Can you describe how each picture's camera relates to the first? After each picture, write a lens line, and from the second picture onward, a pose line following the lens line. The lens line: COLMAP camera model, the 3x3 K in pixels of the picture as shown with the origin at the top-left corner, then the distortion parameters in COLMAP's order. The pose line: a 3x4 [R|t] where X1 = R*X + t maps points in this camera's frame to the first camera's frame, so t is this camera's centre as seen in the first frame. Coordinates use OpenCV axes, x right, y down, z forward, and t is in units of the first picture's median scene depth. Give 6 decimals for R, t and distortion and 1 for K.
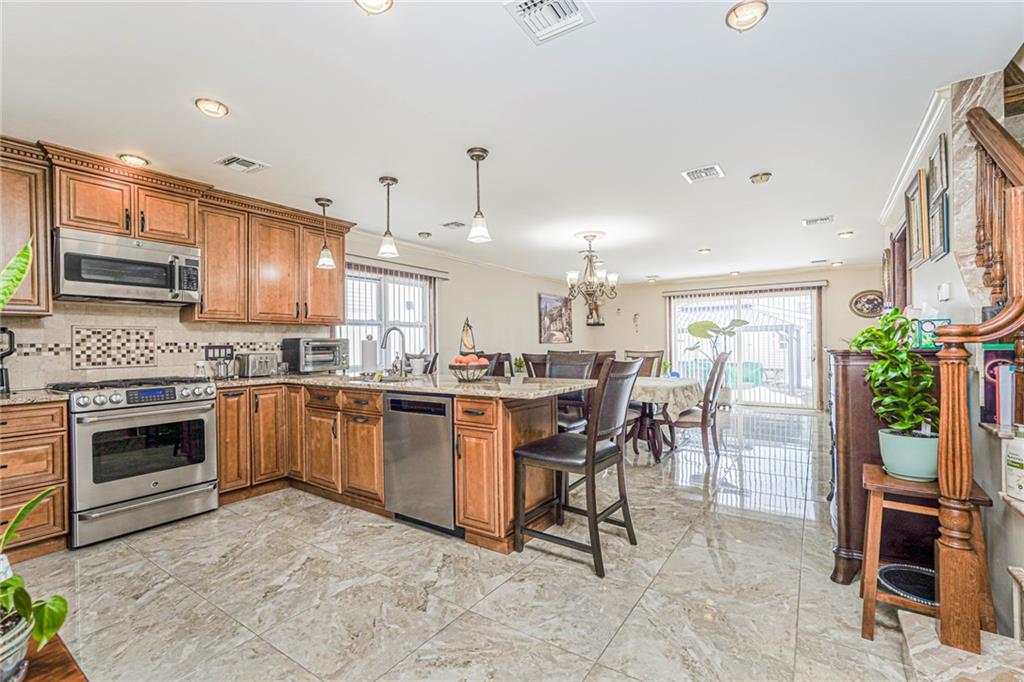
lens RADIAL K [[450.6, 0, 513.0], [0, 450.6, 343.9], [0, 0, 1]] dist [-0.017367, 0.008653]
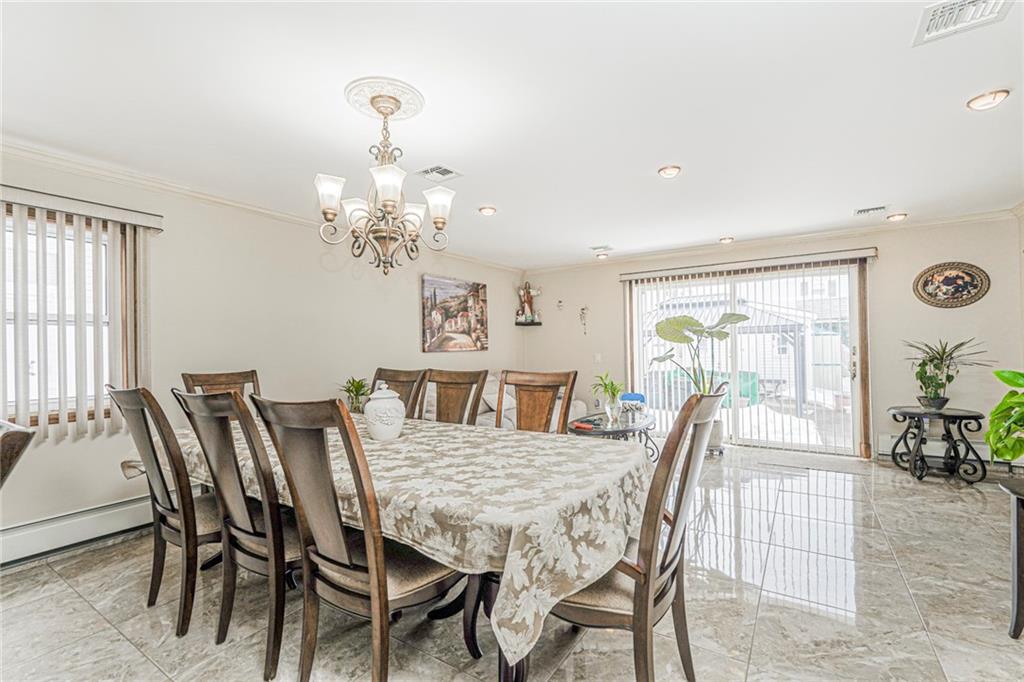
lens RADIAL K [[450.6, 0, 510.2], [0, 450.6, 344.7], [0, 0, 1]] dist [-0.017367, 0.008653]
pose [[0.999870, -0.004934, 0.015320, 0.430378], [0.005053, 0.999957, -0.007752, -0.015020], [-0.015281, 0.007829, 0.999853, 0.897696]]
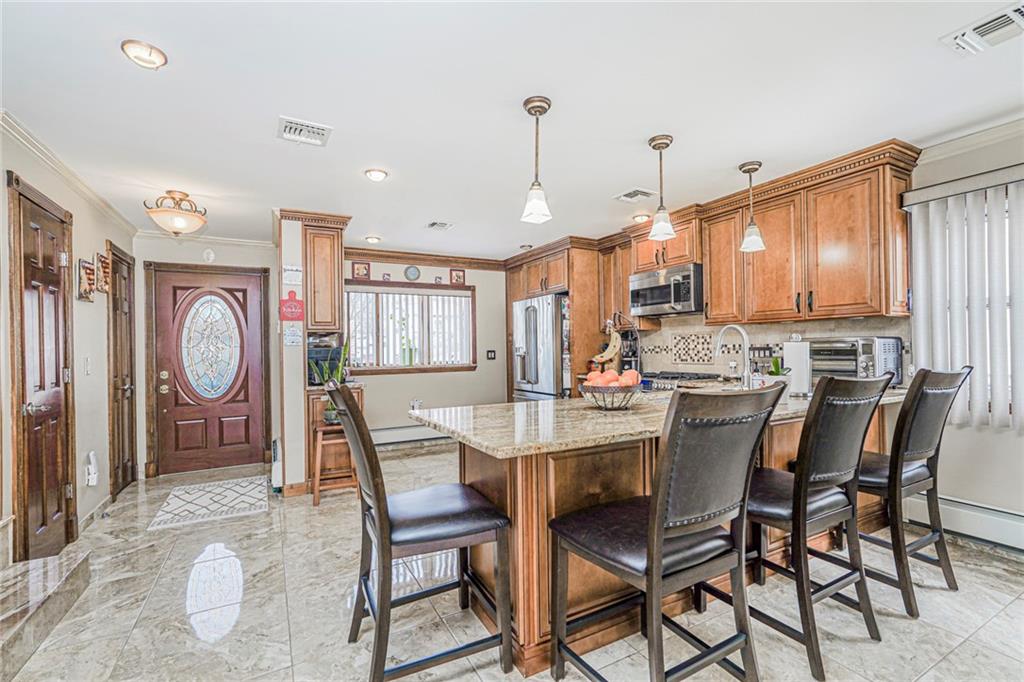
lens RADIAL K [[450.6, 0, 514.3], [0, 450.6, 344.6], [0, 0, 1]] dist [-0.017367, 0.008653]
pose [[-0.455137, 0.011568, -0.890346, 0.539650], [0.020377, 0.999789, 0.002574, -0.018041], [0.890188, -0.016971, -0.455277, 1.128631]]
